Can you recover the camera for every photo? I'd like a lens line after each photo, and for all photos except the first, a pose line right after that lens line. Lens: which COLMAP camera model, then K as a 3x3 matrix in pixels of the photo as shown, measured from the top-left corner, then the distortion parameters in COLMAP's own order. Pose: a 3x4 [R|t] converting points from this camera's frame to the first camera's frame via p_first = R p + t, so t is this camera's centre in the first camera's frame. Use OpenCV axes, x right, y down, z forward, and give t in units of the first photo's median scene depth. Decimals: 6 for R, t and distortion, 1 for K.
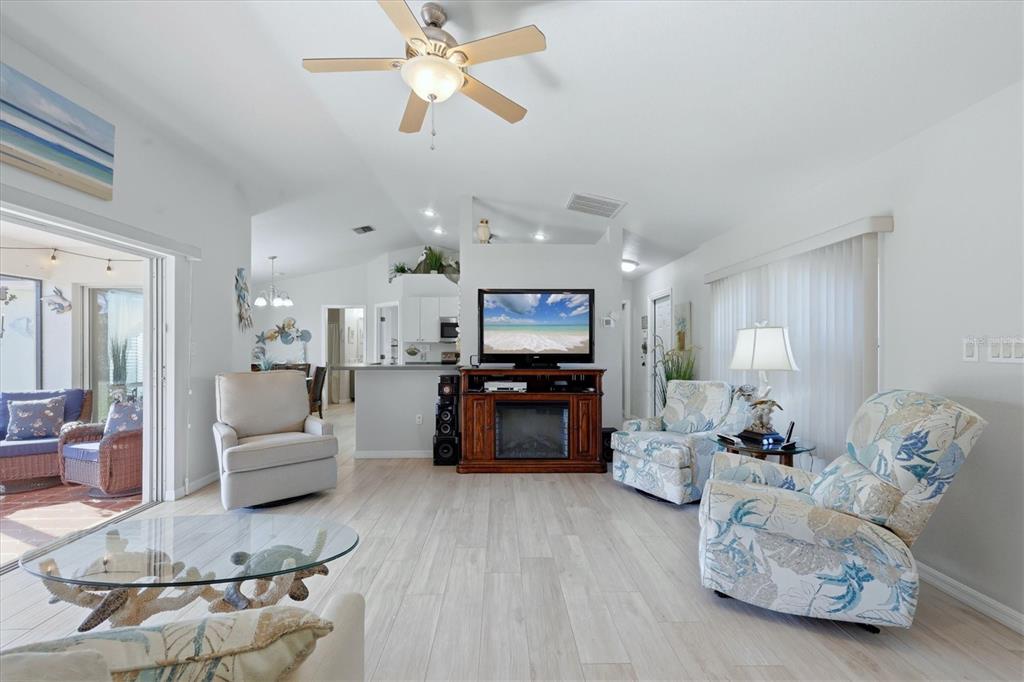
lens RADIAL K [[438.0, 0, 510.0], [0, 438.0, 349.3], [0, 0, 1]] dist [0.000402, 0.000116]
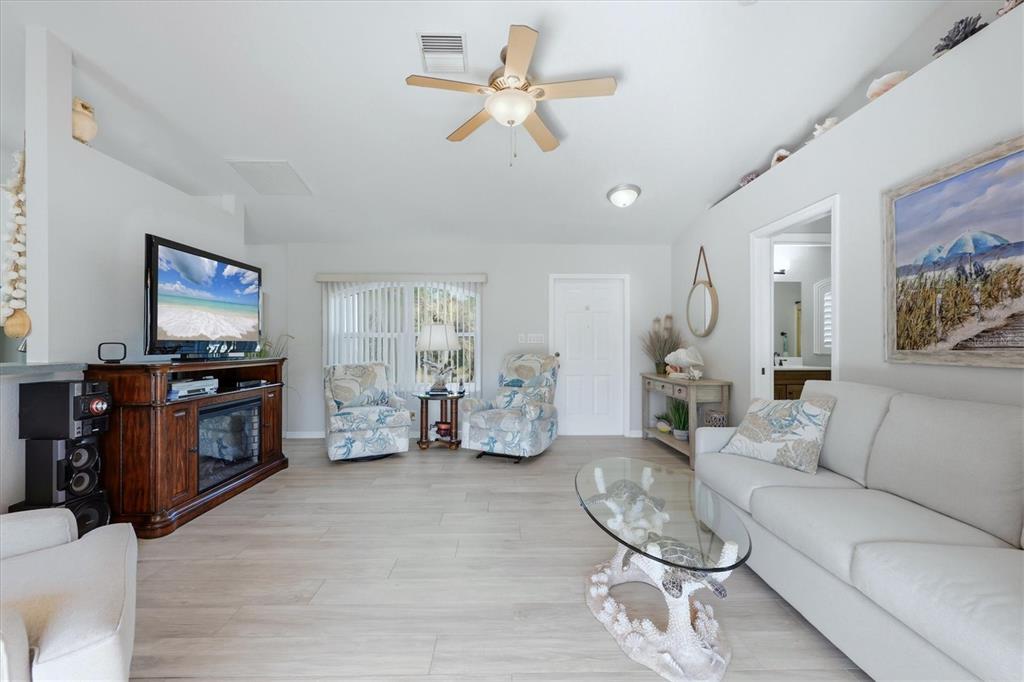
lens RADIAL K [[417.2, 0, 511.1], [0, 417.2, 347.0], [0, 0, 1]] dist [0.000467, 0.000002]
pose [[0.001981, -0.005807, 0.999981, -0.652054], [0.001481, 0.999982, 0.005804, 0.018066], [-0.999997, 0.001469, 0.001990, 0.491597]]
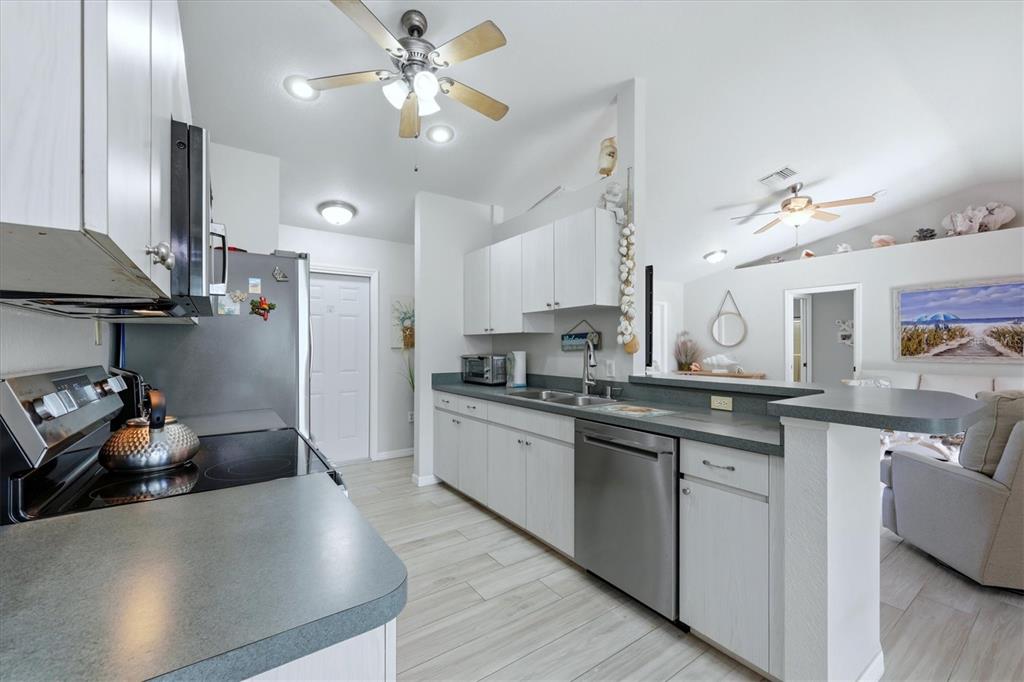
lens RADIAL K [[414.6, 0, 510.1], [0, 414.6, 344.2], [0, 0, 1]] dist [0.000464, -0.000019]
pose [[-0.558224, 0.002477, 0.829686, -0.515091], [-0.000169, 0.999995, -0.003100, -0.003665], [-0.829690, -0.001871, -0.558221, 1.590701]]
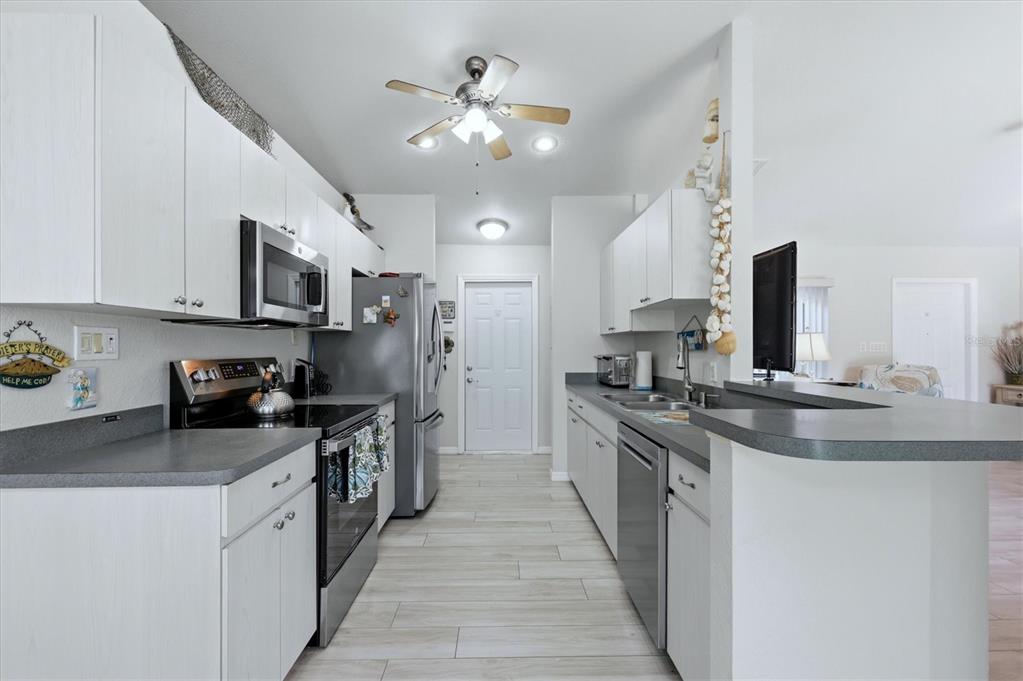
lens RADIAL K [[448.1, 0, 507.3], [0, 448.1, 346.4], [0, 0, 1]] dist [0.000140, 0.000061]
pose [[-0.000299, -0.001716, 0.999998, -0.656850], [0.001297, 0.999998, 0.001716, -0.003033], [-0.999999, 0.001298, -0.000297, 1.374396]]
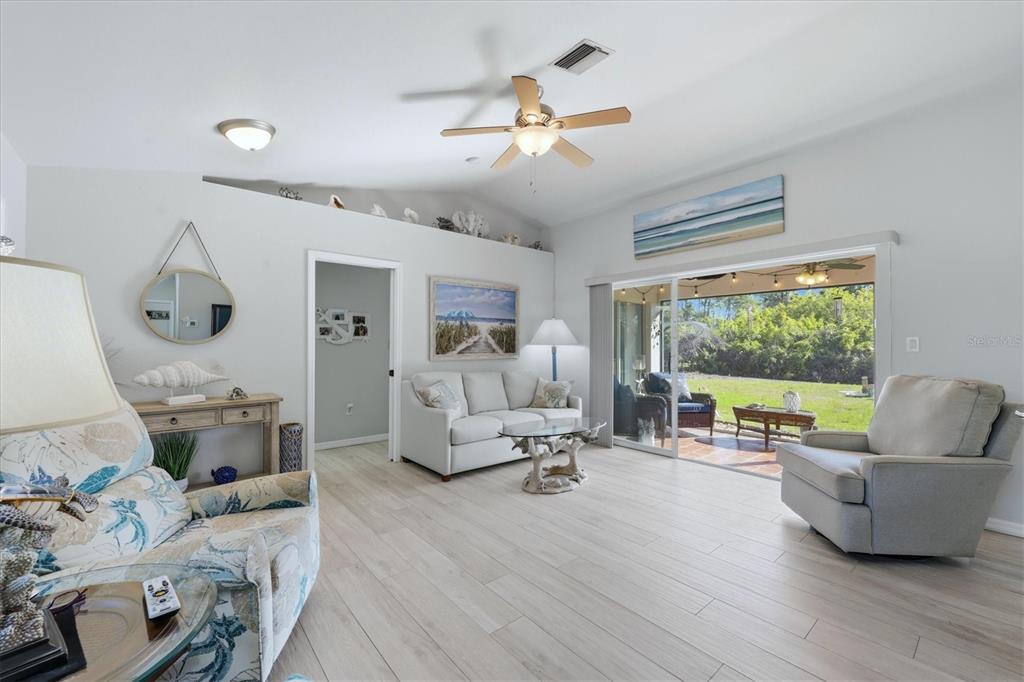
lens RADIAL K [[414.6, 0, 510.1], [0, 414.6, 344.2], [0, 0, 1]] dist [0.000464, -0.000019]
pose [[-0.782216, -0.003564, -0.622997, 0.323493], [-0.002881, 0.999994, -0.002104, 0.001382], [0.623000, 0.000149, -0.782222, 0.949143]]
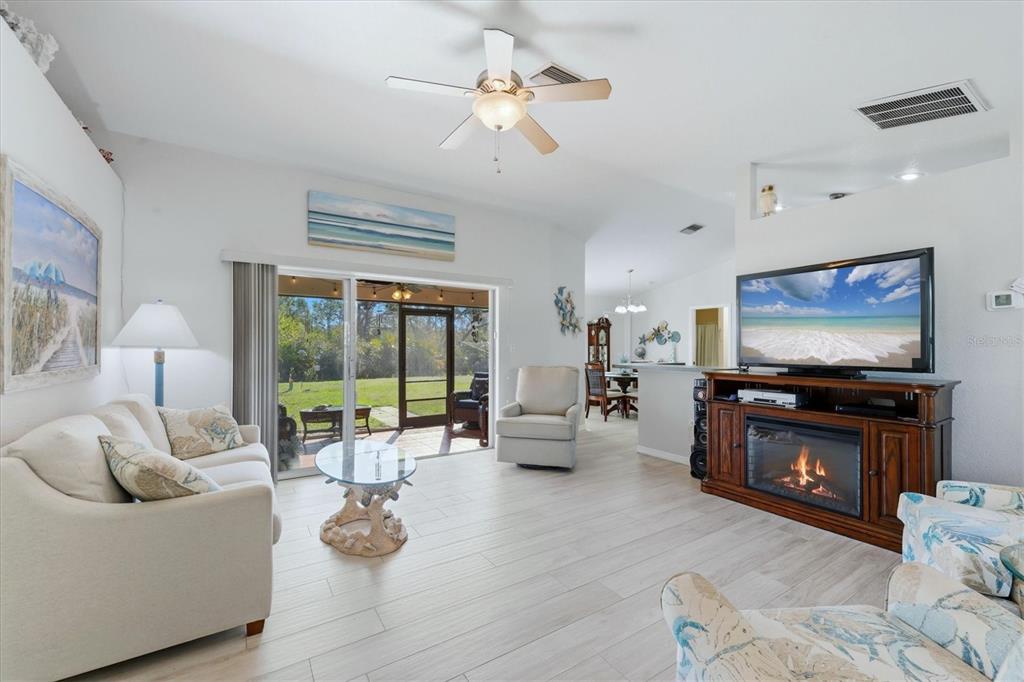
lens RADIAL K [[417.2, 0, 511.1], [0, 417.2, 347.0], [0, 0, 1]] dist [0.000467, 0.000002]
pose [[0.521003, -0.003034, -0.853550, 0.376932], [-0.002381, 0.999985, -0.005007, 0.000604], [0.853552, 0.004641, 0.520988, 0.228158]]
